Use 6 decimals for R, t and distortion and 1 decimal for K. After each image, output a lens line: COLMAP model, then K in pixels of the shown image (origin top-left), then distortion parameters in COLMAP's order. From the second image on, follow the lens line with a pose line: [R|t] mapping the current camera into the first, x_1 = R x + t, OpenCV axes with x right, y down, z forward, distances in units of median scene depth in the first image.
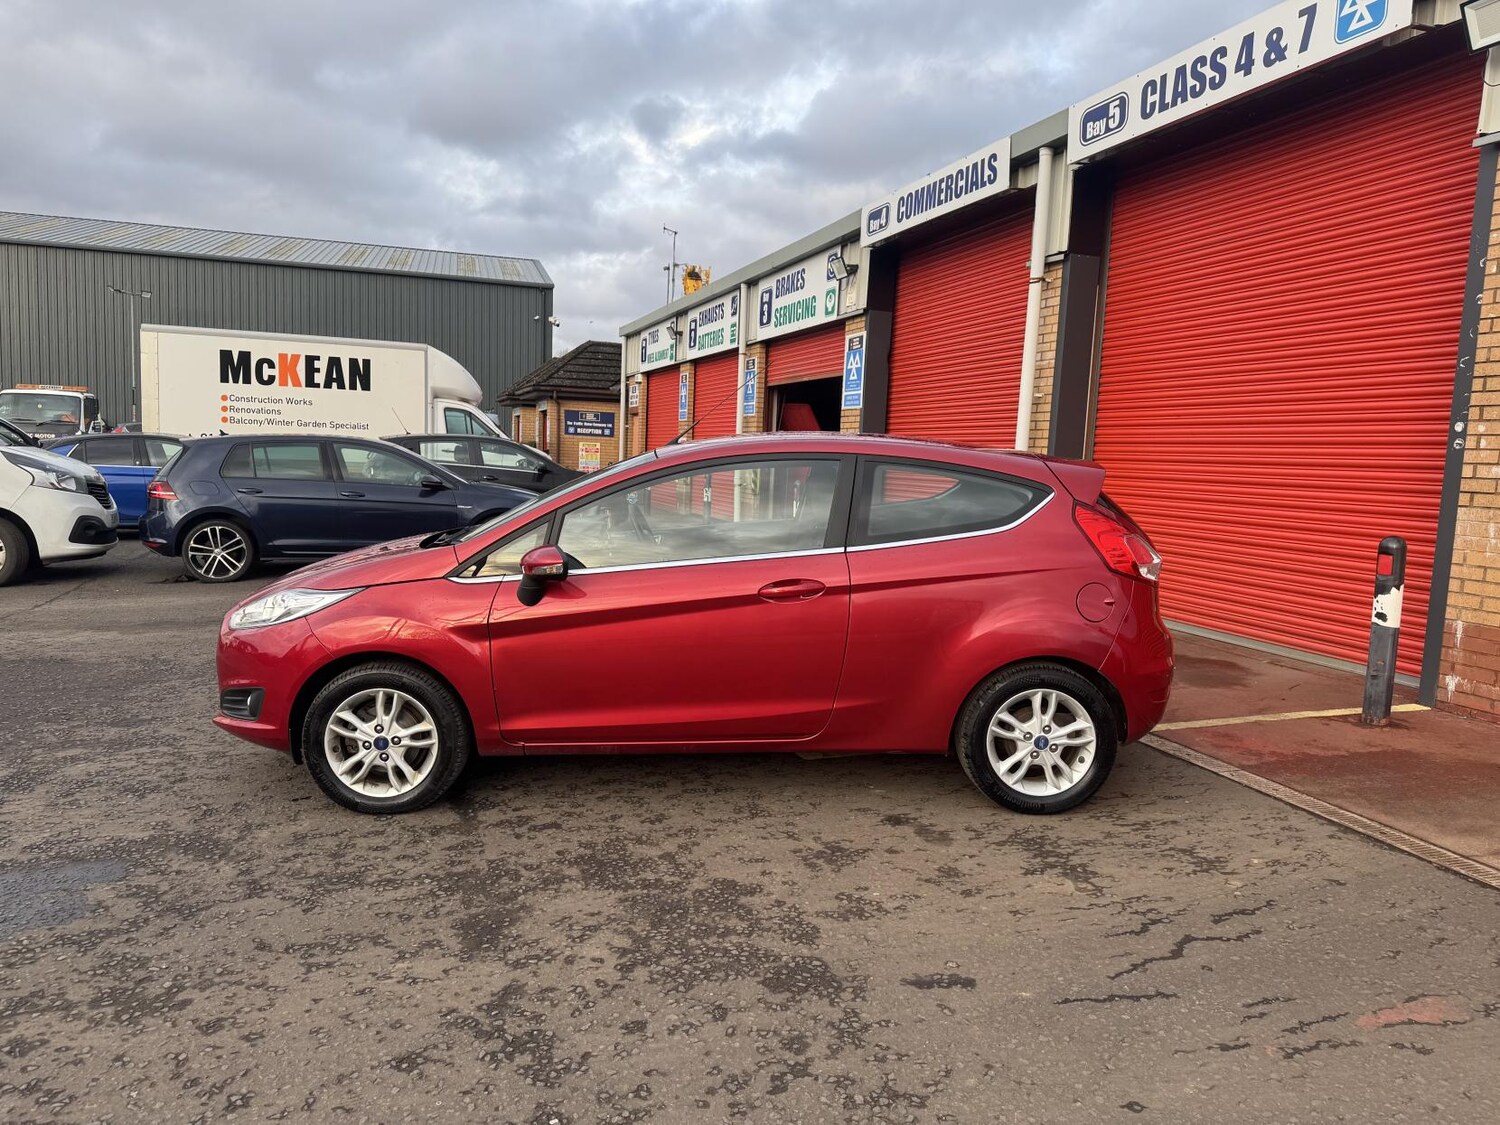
lens RADIAL K [[1046.2, 0, 741.1], [0, 1046.2, 561.7], [0, 0, 1]] dist [0.051801, -0.060623]
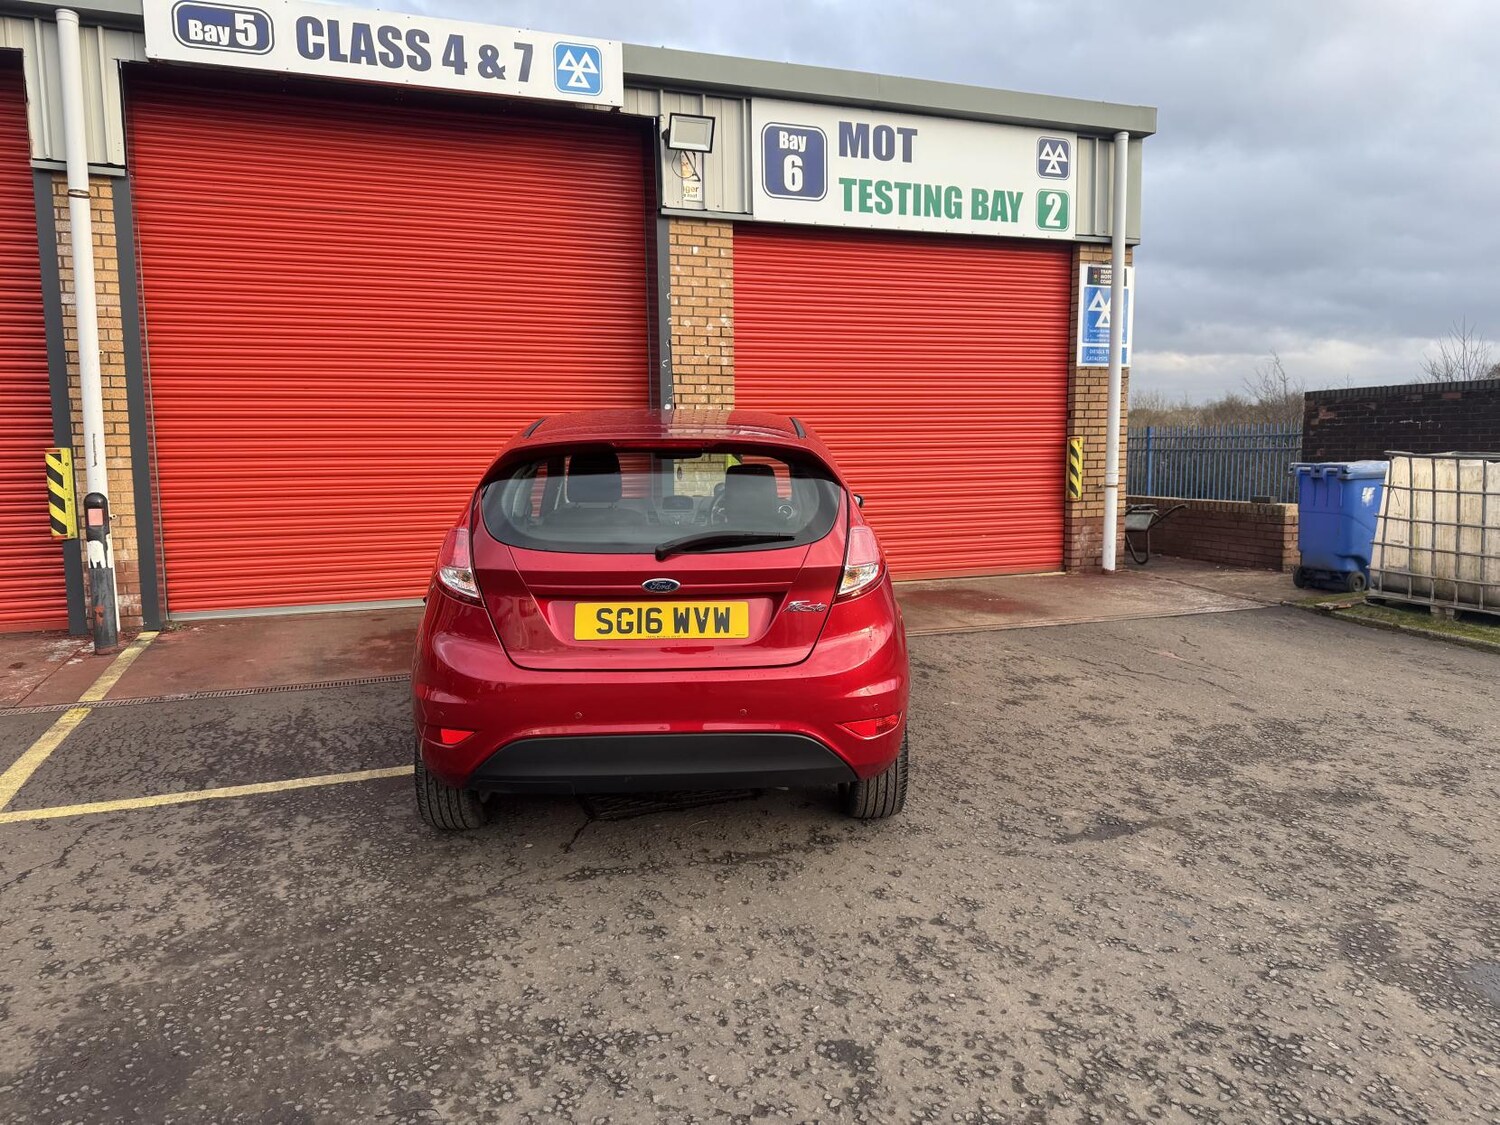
lens RADIAL K [[1050.2, 0, 758.6], [0, 1050.2, 564.0], [0, 0, 1]] dist [0.043285, -0.049329]
pose [[-0.040865, -0.150371, 0.987785, -0.719507], [0.111666, 0.981730, 0.154069, -0.109728], [-0.992905, 0.116598, -0.023327, 0.834173]]
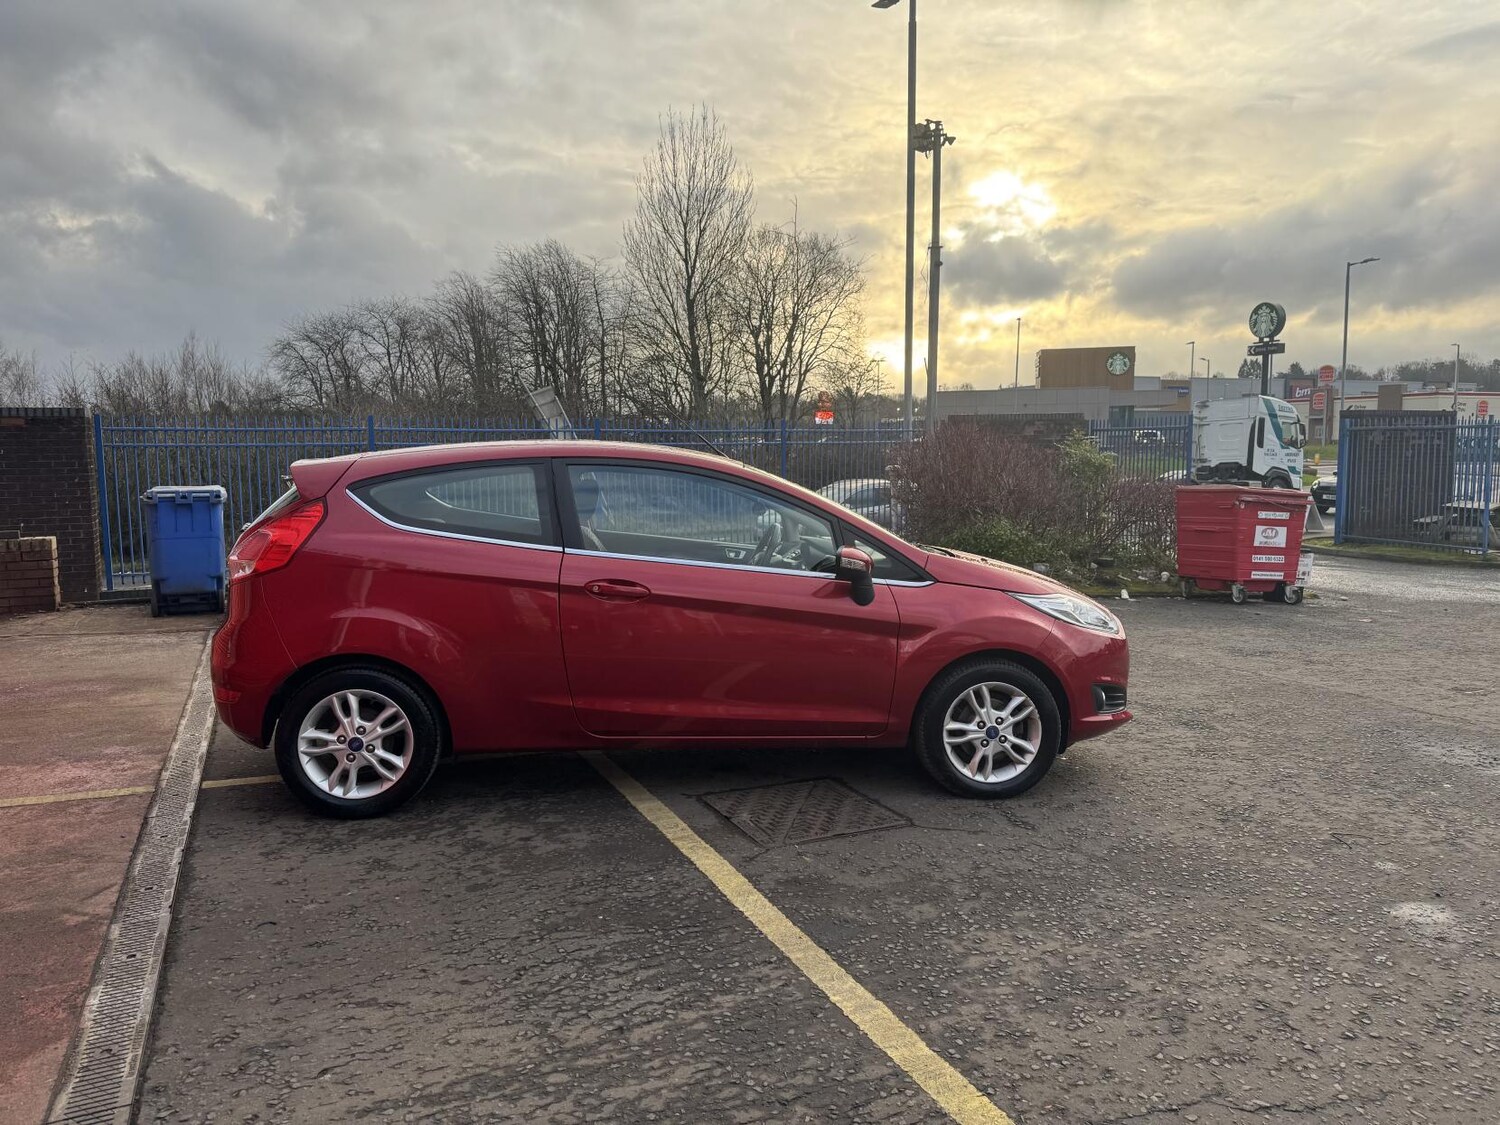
lens RADIAL K [[1050.2, 0, 756.4], [0, 1050.2, 559.0], [0, 0, 1]] dist [0.043285, -0.049329]
pose [[-0.994230, -0.020266, -0.105336, 0.006566], [-0.041235, 0.978744, 0.200898, -0.164935], [0.099026, 0.204082, -0.973932, 1.496024]]
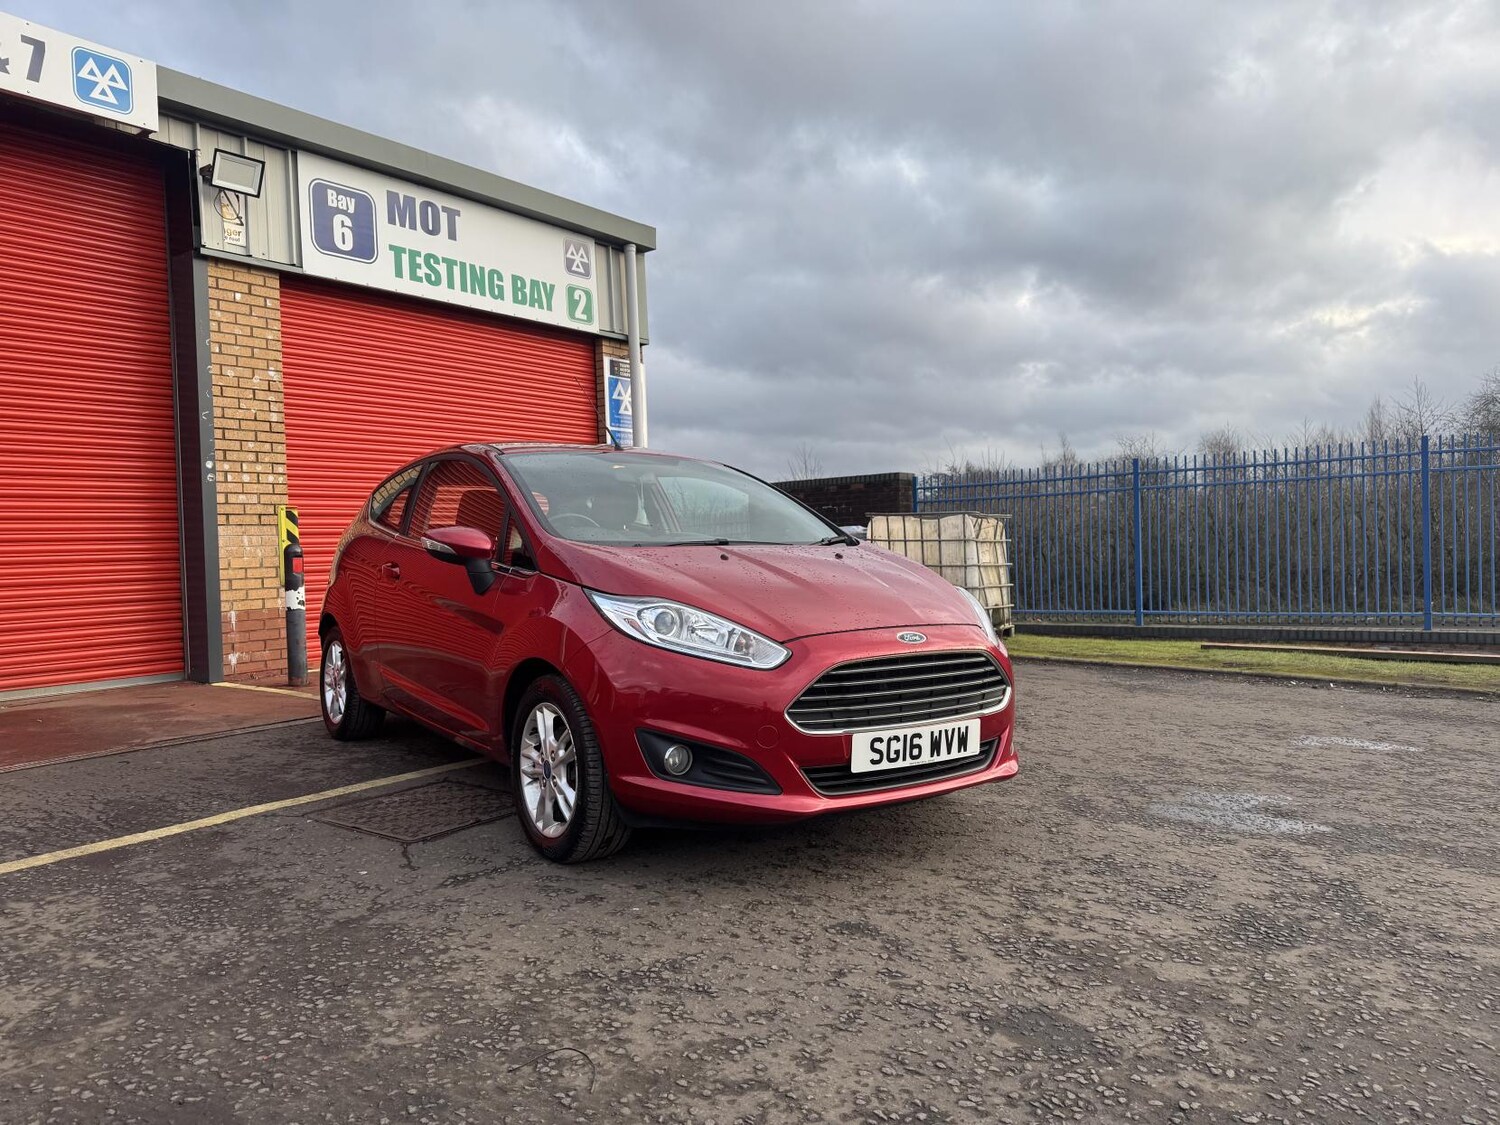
lens RADIAL K [[1050.2, 0, 747.0], [0, 1050.2, 574.7], [0, 0, 1]] dist [0.043285, -0.049329]
pose [[-0.560074, -0.041375, 0.827409, -0.696541], [0.093983, 0.989131, 0.113079, -0.070245], [-0.823094, 0.141095, -0.550098, 1.065416]]
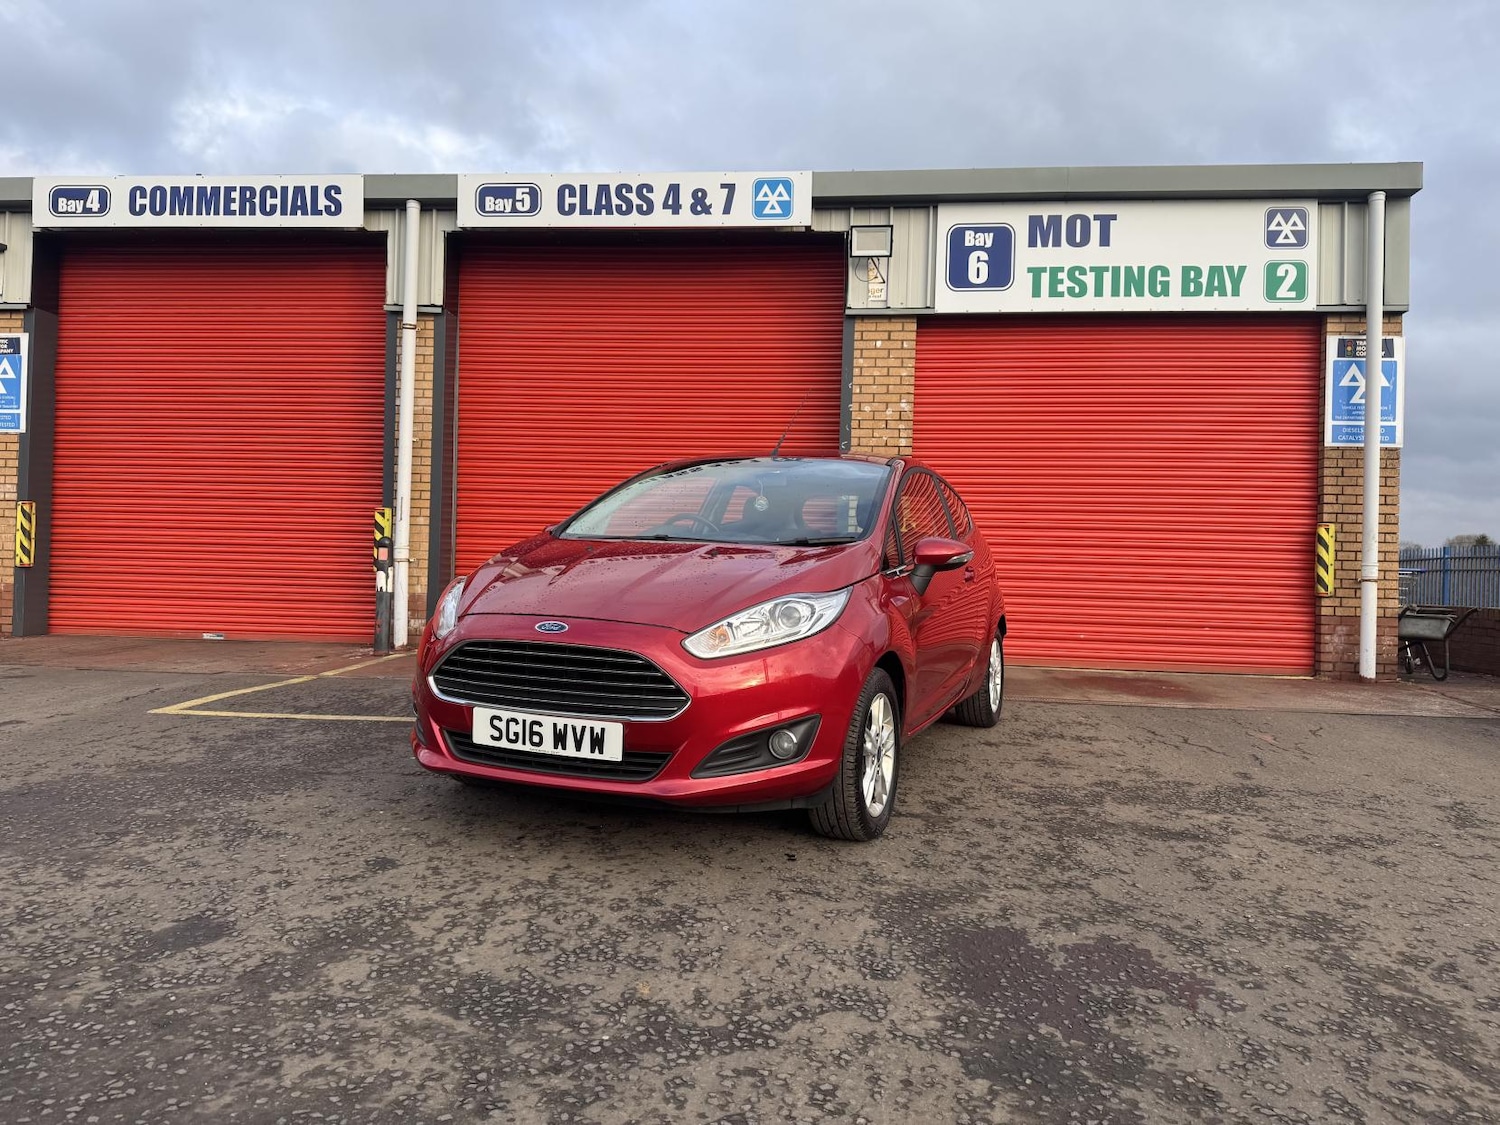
lens RADIAL K [[1050.2, 0, 747.4], [0, 1050.2, 572.1], [0, 0, 1]] dist [0.043285, -0.049329]
pose [[0.404715, -0.024630, 0.914111, -0.750804], [0.084768, 0.996343, -0.010685, 0.008907], [-0.910506, 0.081812, 0.405323, 0.447752]]
